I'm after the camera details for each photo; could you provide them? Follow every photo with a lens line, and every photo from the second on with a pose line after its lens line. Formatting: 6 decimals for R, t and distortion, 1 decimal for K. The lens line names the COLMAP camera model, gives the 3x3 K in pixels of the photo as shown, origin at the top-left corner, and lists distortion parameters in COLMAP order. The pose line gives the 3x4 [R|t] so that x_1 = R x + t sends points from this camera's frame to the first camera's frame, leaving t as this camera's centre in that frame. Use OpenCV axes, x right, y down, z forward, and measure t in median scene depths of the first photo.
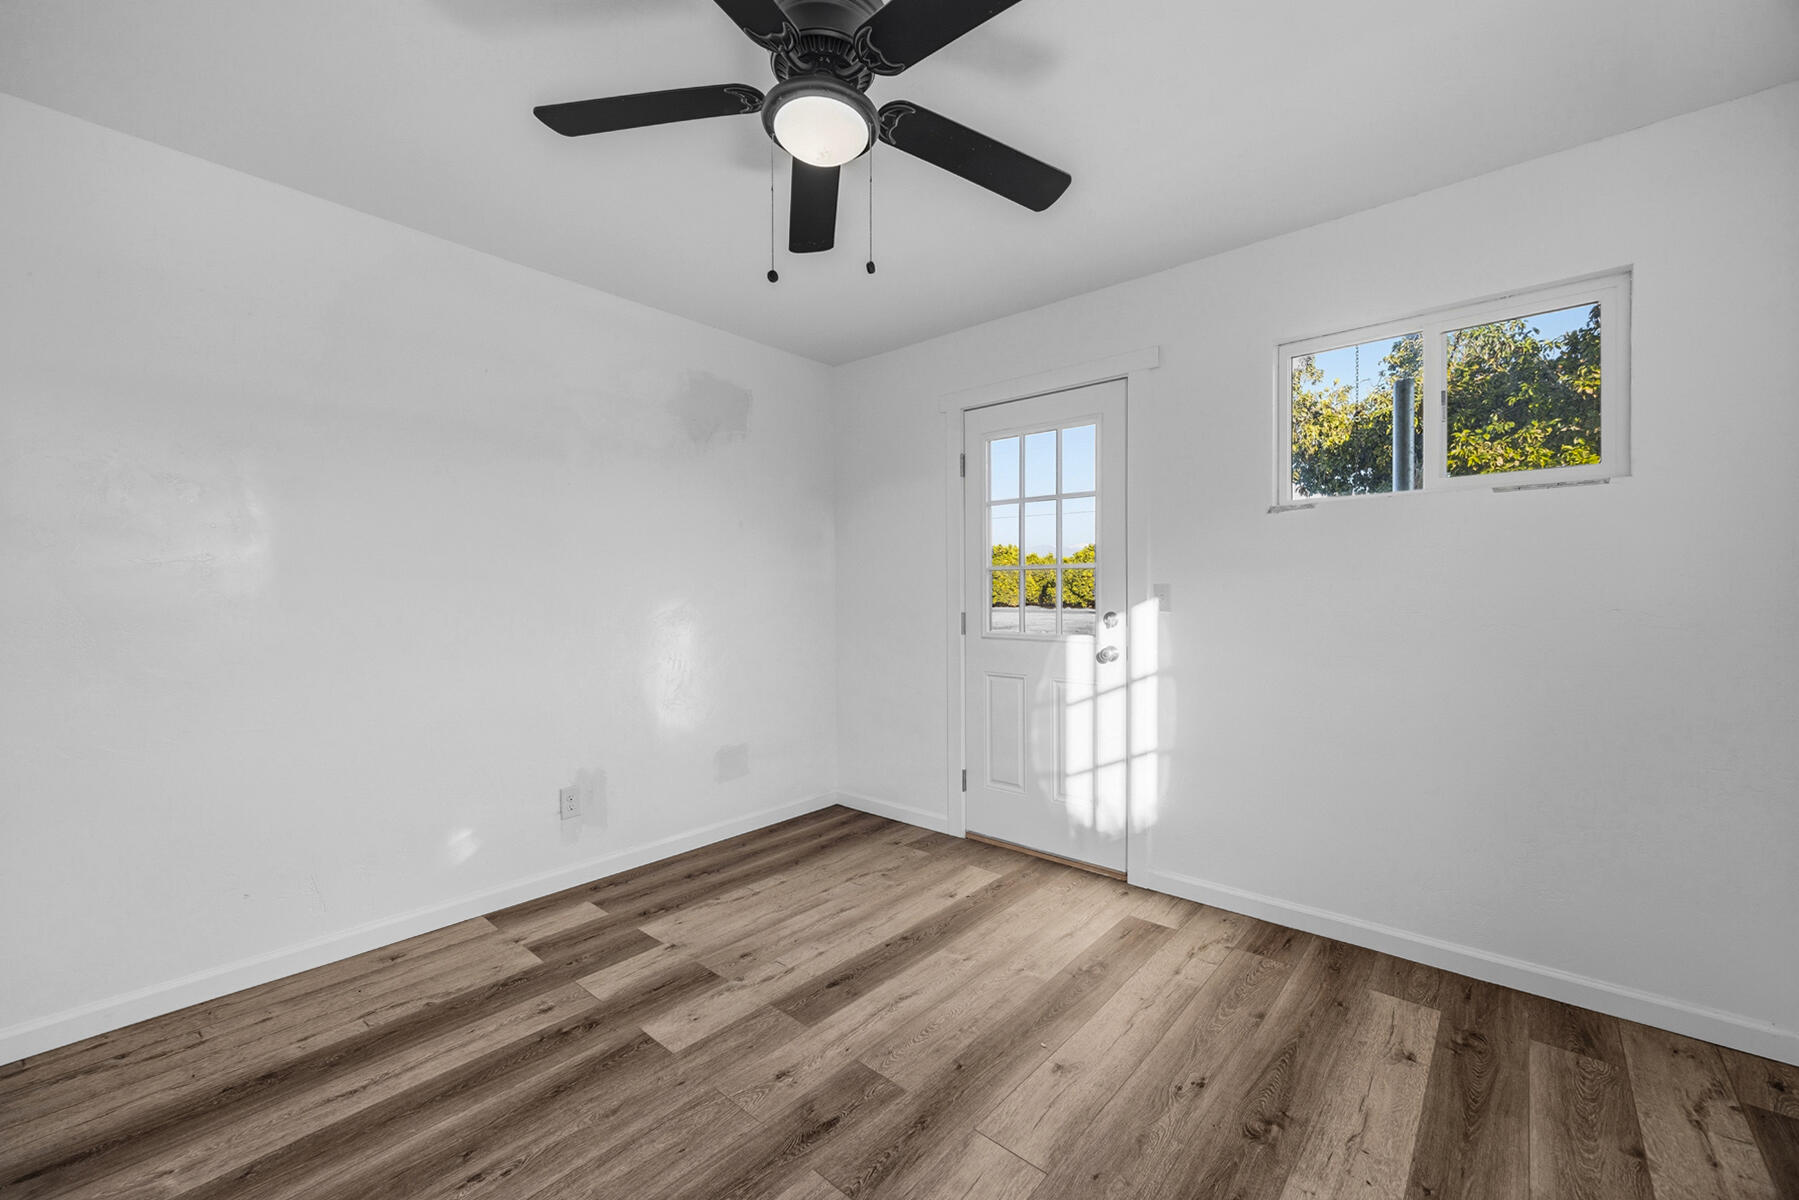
lens RADIAL K [[719.8, 0, 903.2], [0, 719.8, 603.0], [0, 0, 1]] dist [0.004448, 0.000058]
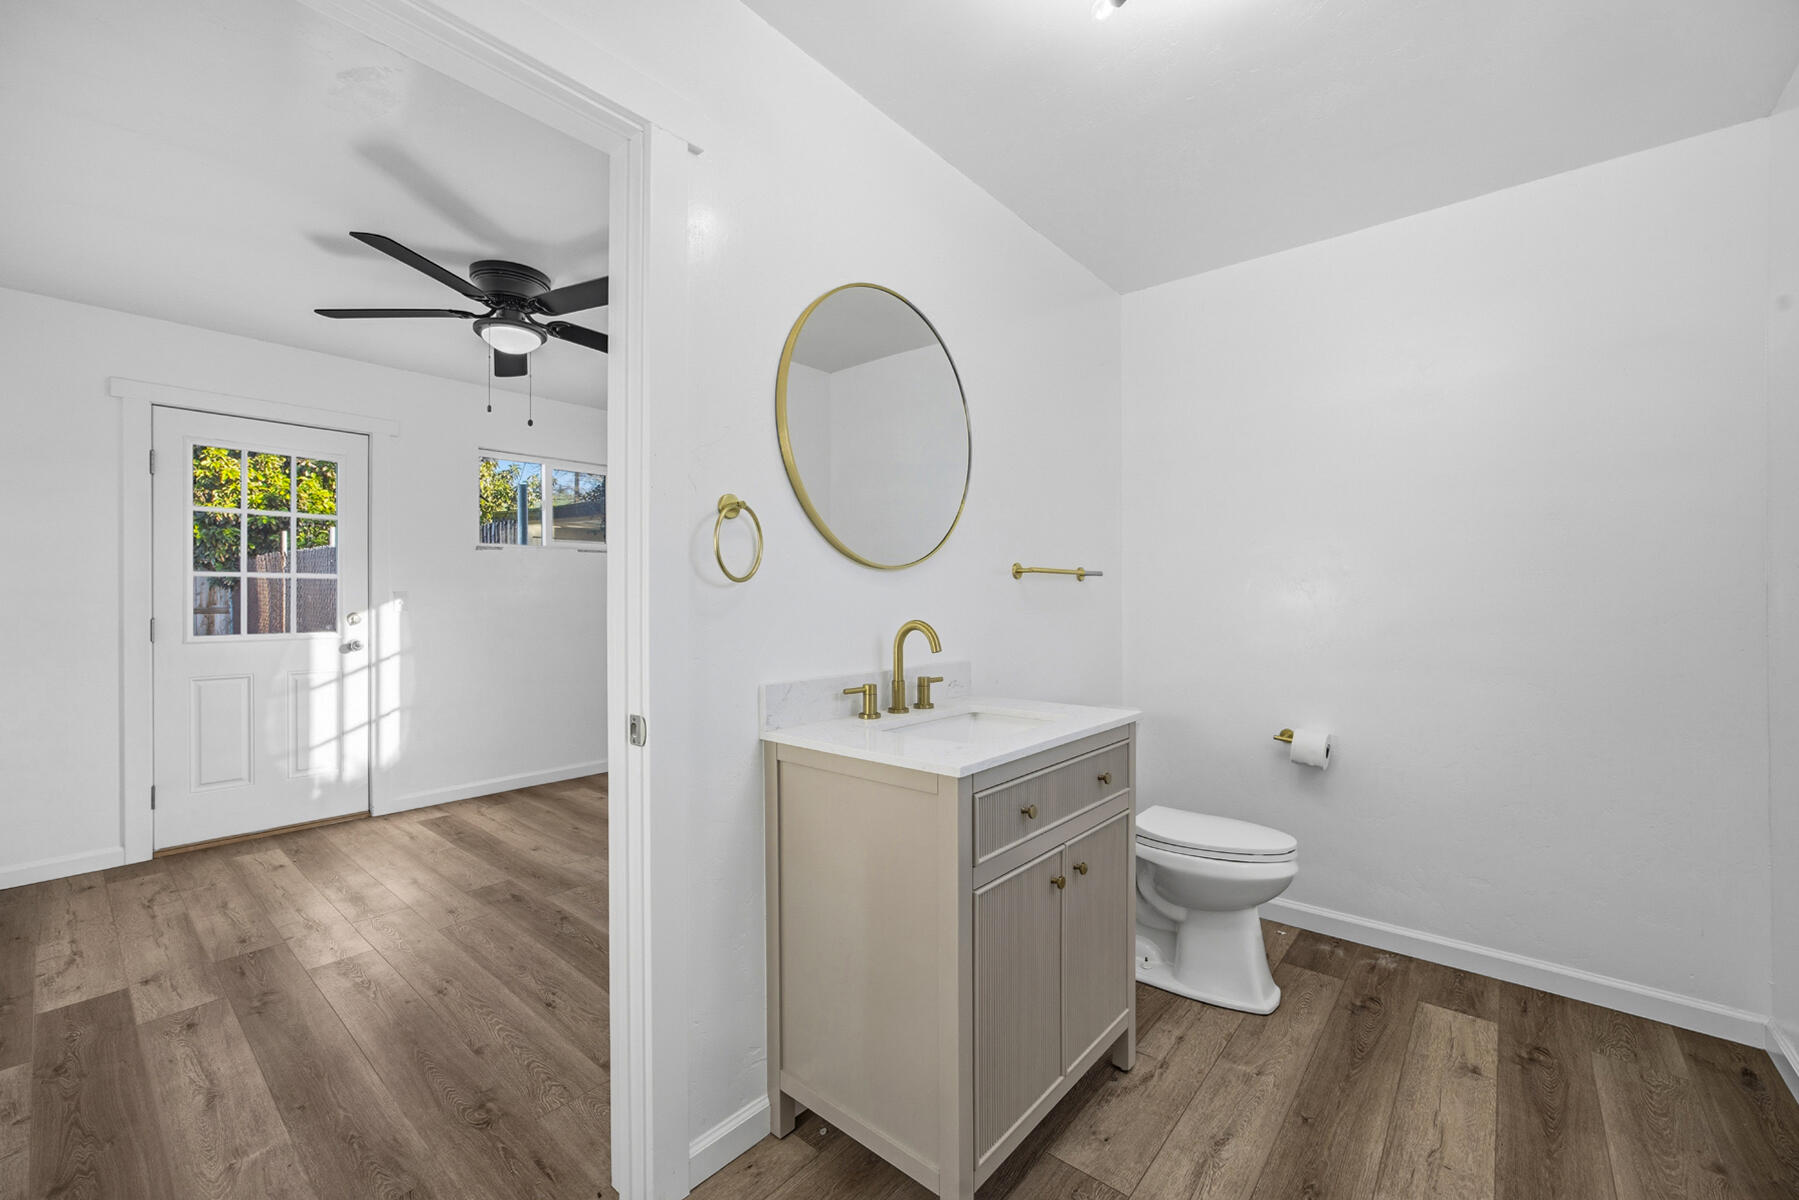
lens RADIAL K [[719.8, 0, 903.0], [0, 719.8, 594.4], [0, 0, 1]] dist [0.004448, 0.000058]
pose [[-0.002295, -0.003267, 0.999992, -1.033194], [0.021704, 0.999759, 0.003317, -0.000125], [-0.999762, 0.021712, -0.002223, 0.022054]]
